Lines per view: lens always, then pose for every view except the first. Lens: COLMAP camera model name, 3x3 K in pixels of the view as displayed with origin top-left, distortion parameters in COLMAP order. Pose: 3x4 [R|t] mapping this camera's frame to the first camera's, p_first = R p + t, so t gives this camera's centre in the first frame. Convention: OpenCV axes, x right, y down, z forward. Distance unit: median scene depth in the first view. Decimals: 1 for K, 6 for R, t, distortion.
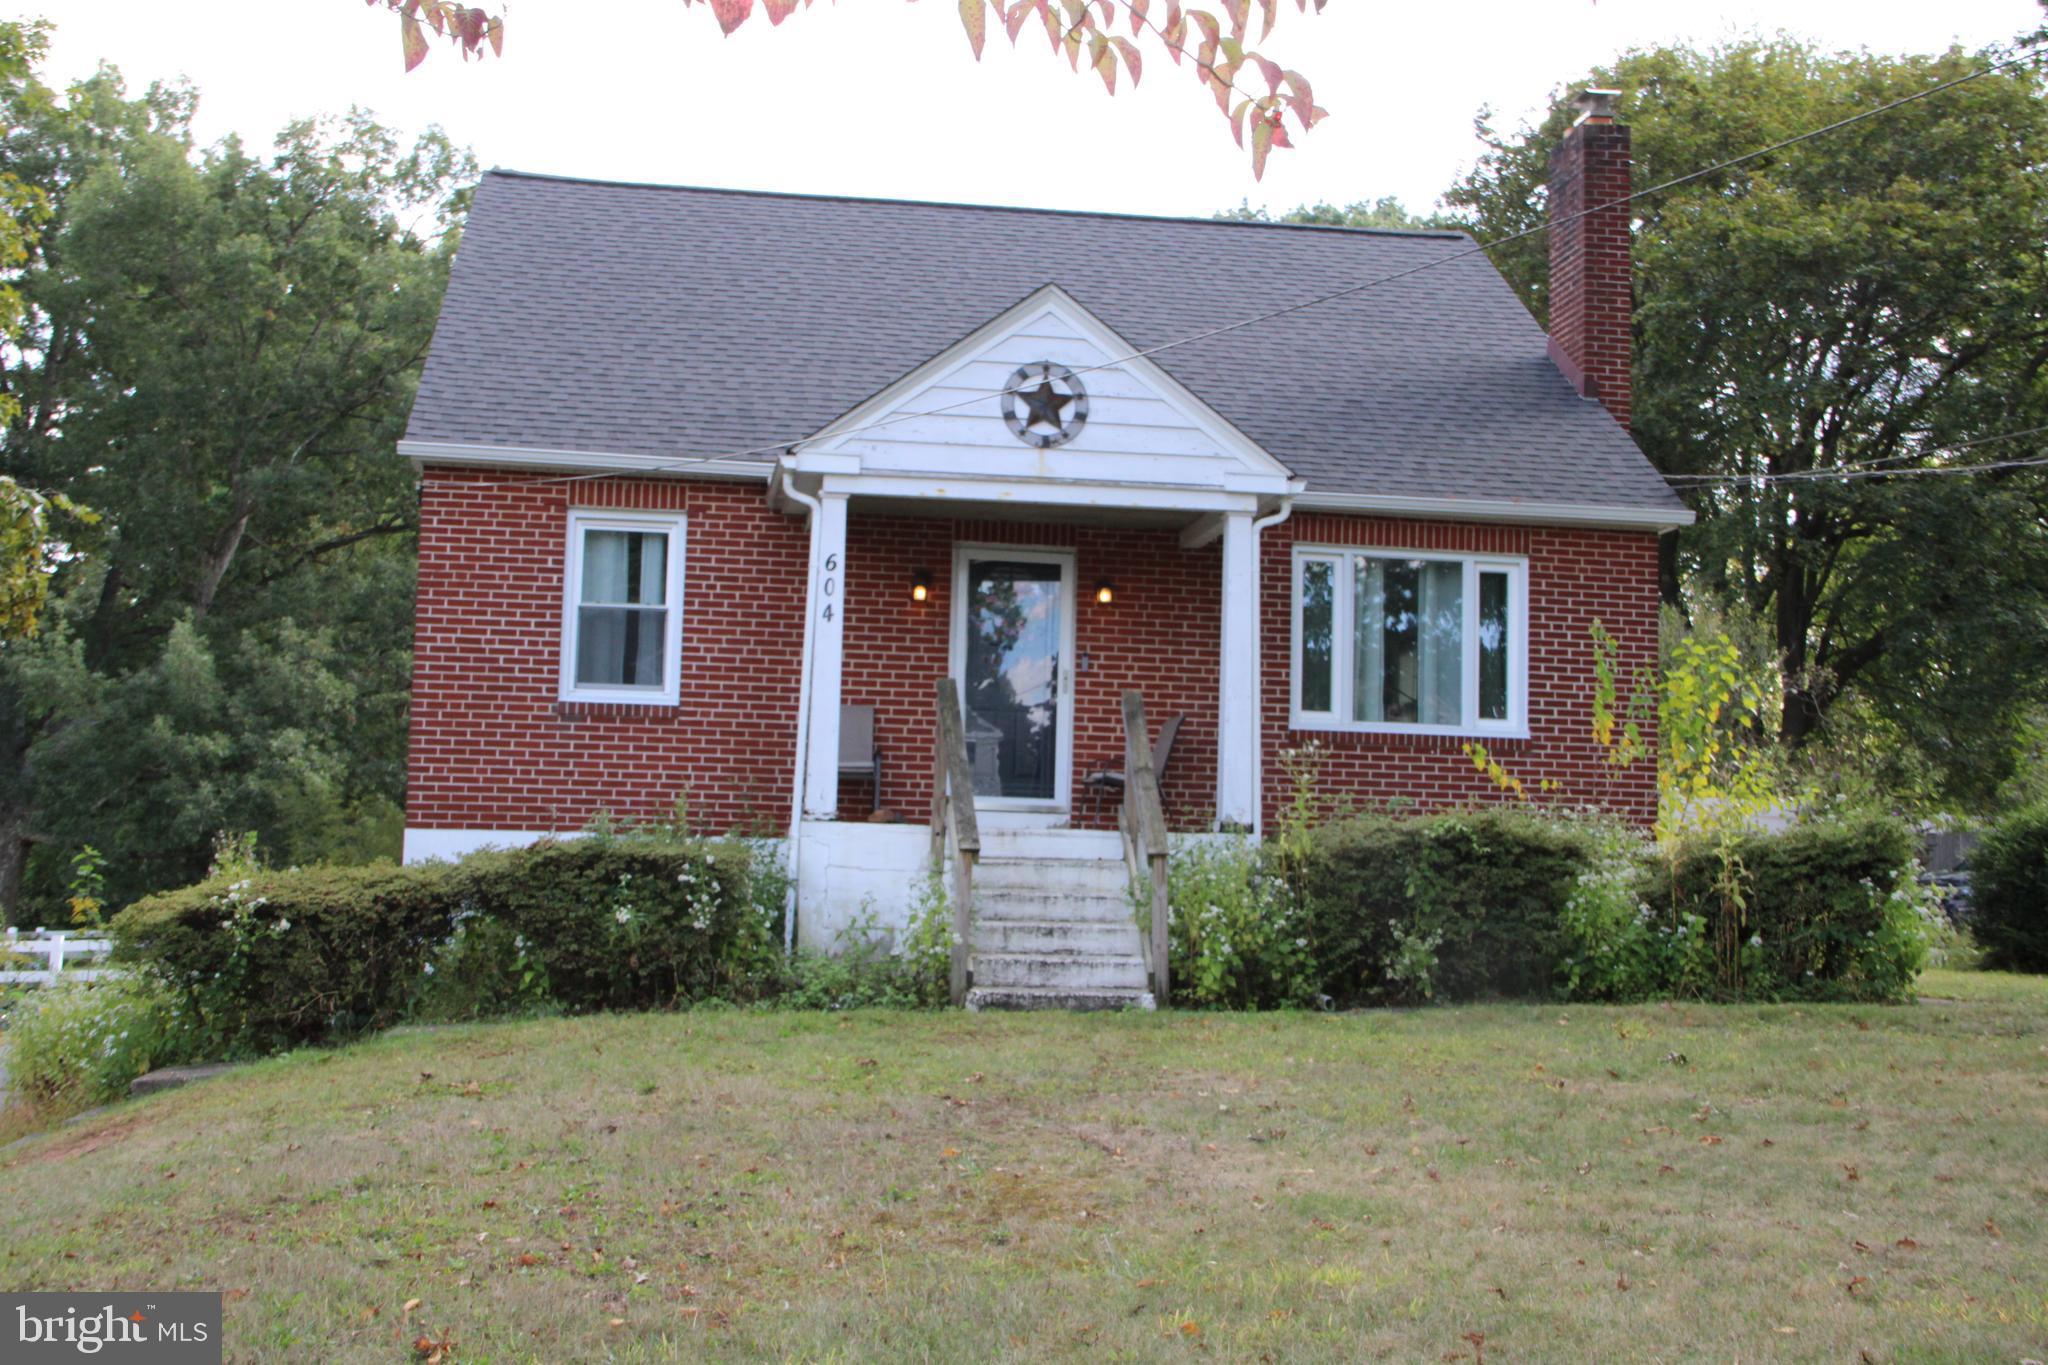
lens RADIAL K [[2404.1, 0, 1037.5], [0, 2404.1, 626.7], [0, 0, 1]] dist [-0.012167, 0.384166]
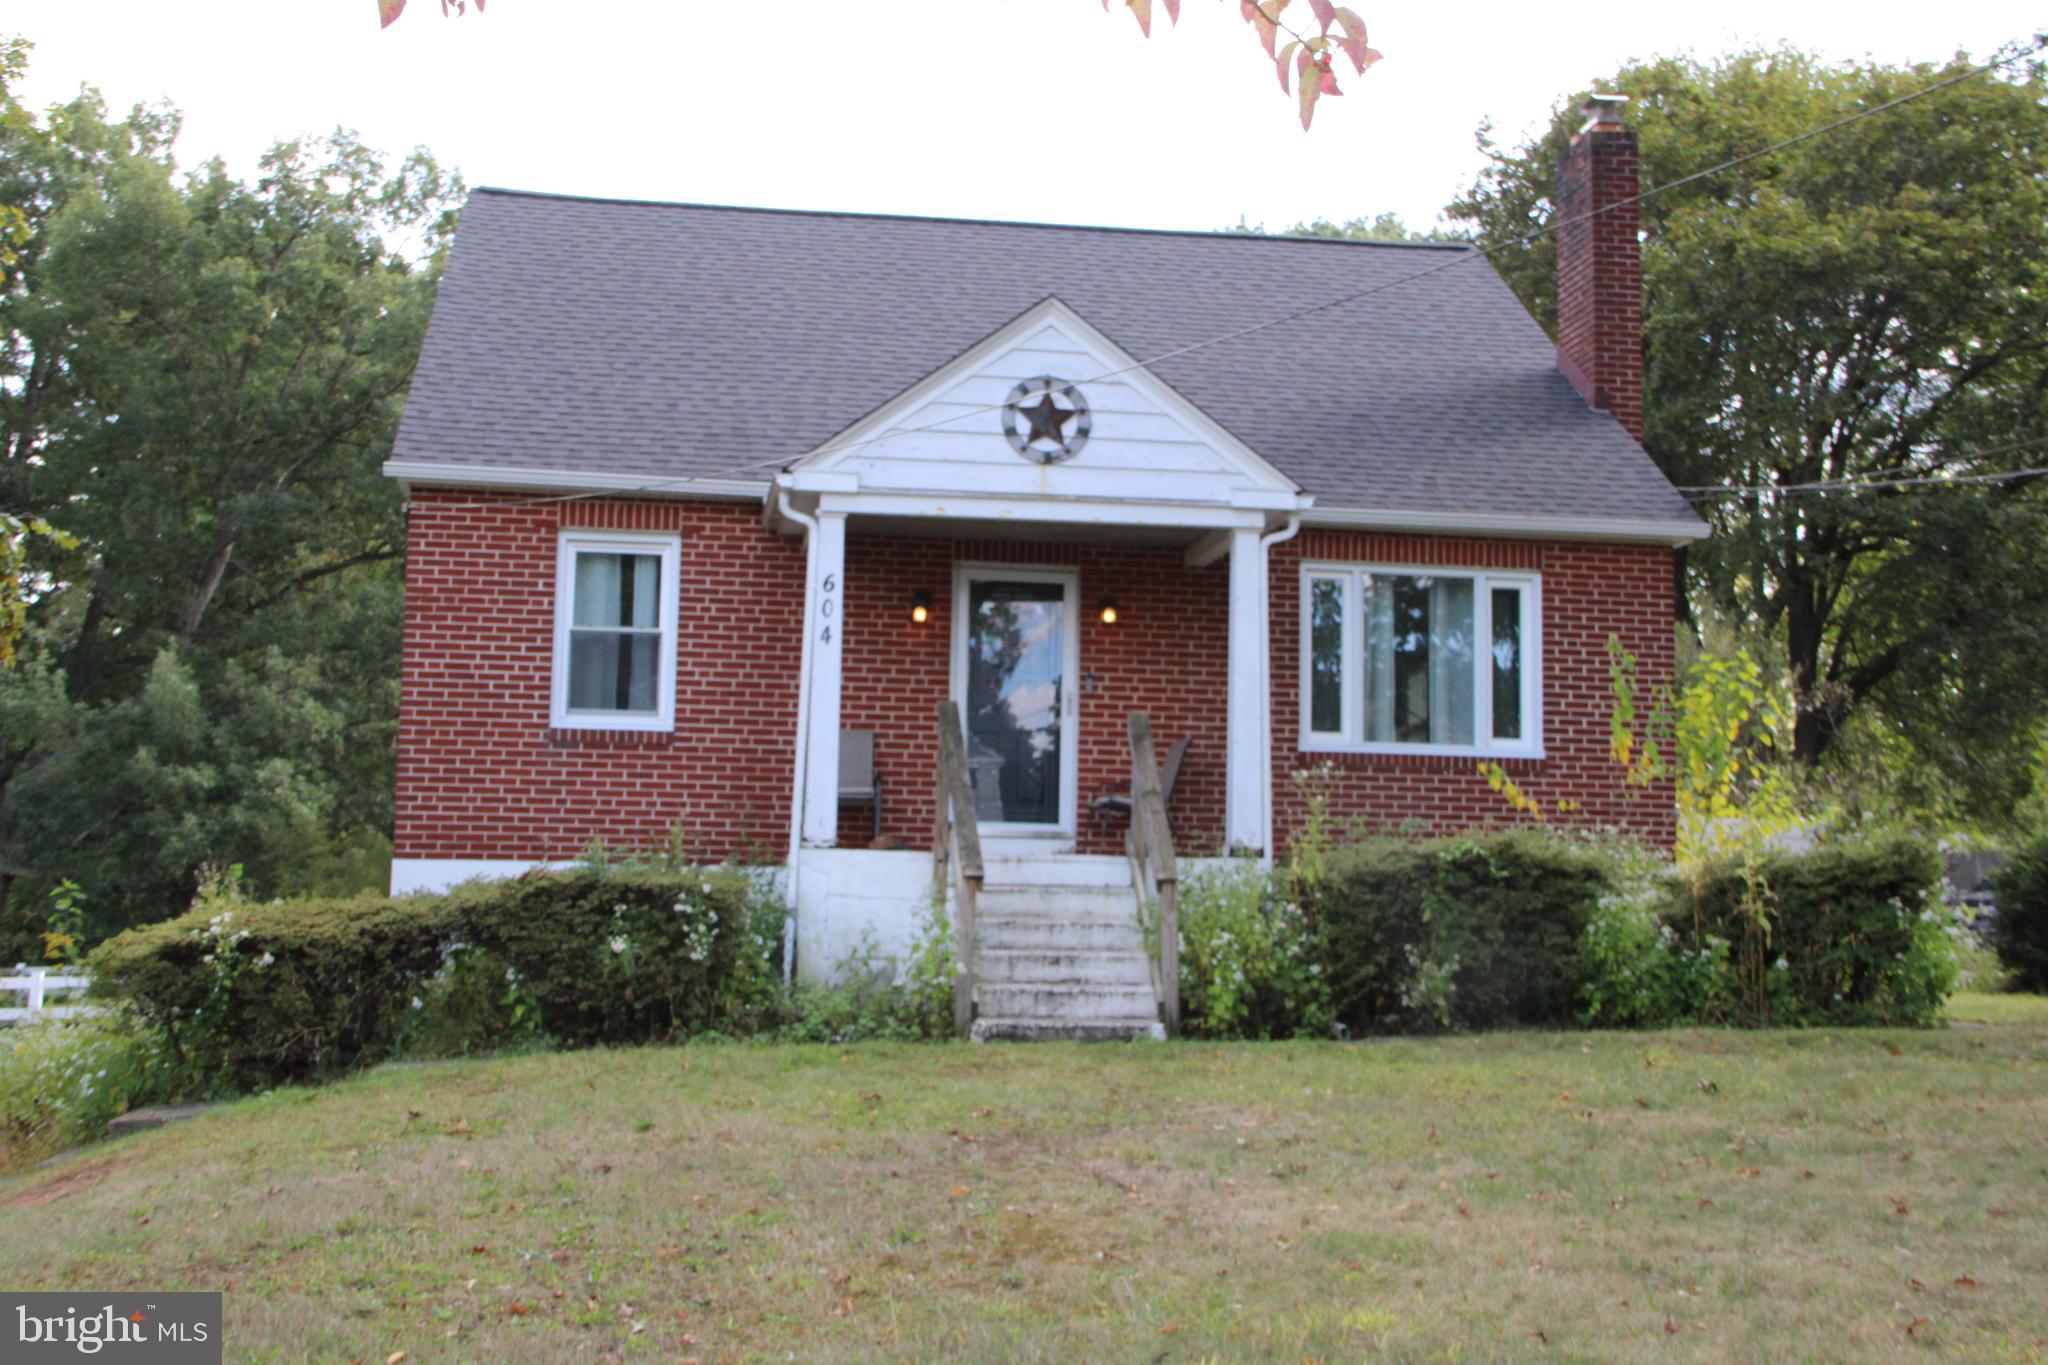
lens RADIAL K [[2429.9, 0, 1042.0], [0, 2429.9, 622.7], [0, 0, 1]] dist [-0.014488, 0.389360]
pose [[0.999966, -0.007432, 0.003555, -0.002790], [0.007473, 0.999905, -0.011608, 0.001409], [-0.003469, 0.011634, 0.999926, 0.013032]]
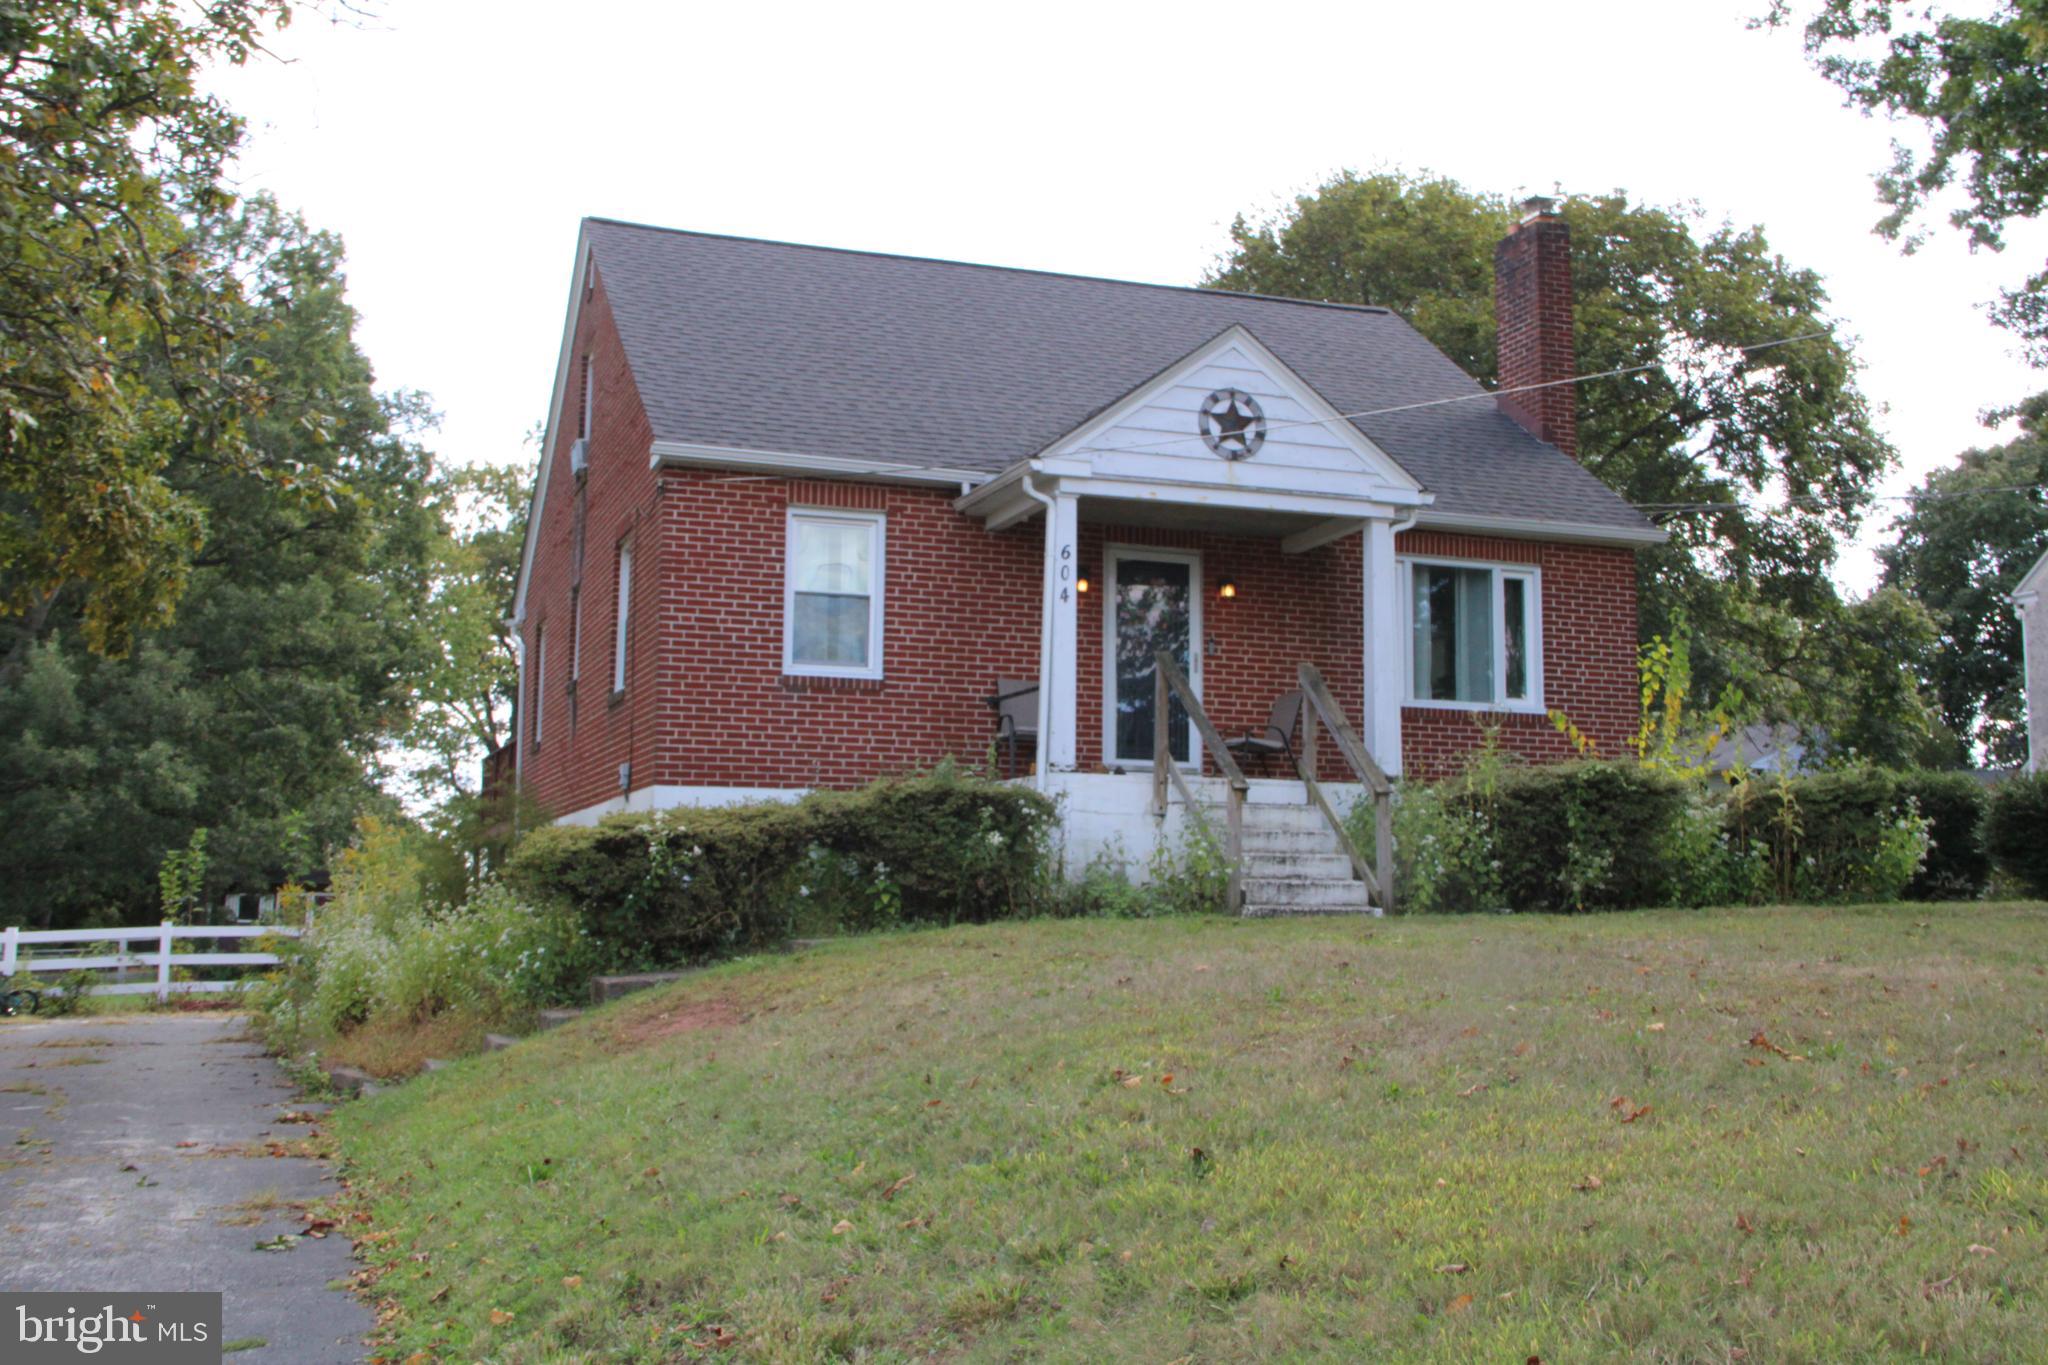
lens RADIAL K [[2128.3, 0, 1069.0], [0, 2128.3, 615.8], [0, 0, 1]] dist [-0.005281, 0.024883]
pose [[0.978297, 0.012383, 0.206835, -0.275307], [-0.005879, 0.999470, -0.032031, 0.034761], [-0.207122, 0.030119, 0.977851, -0.012442]]
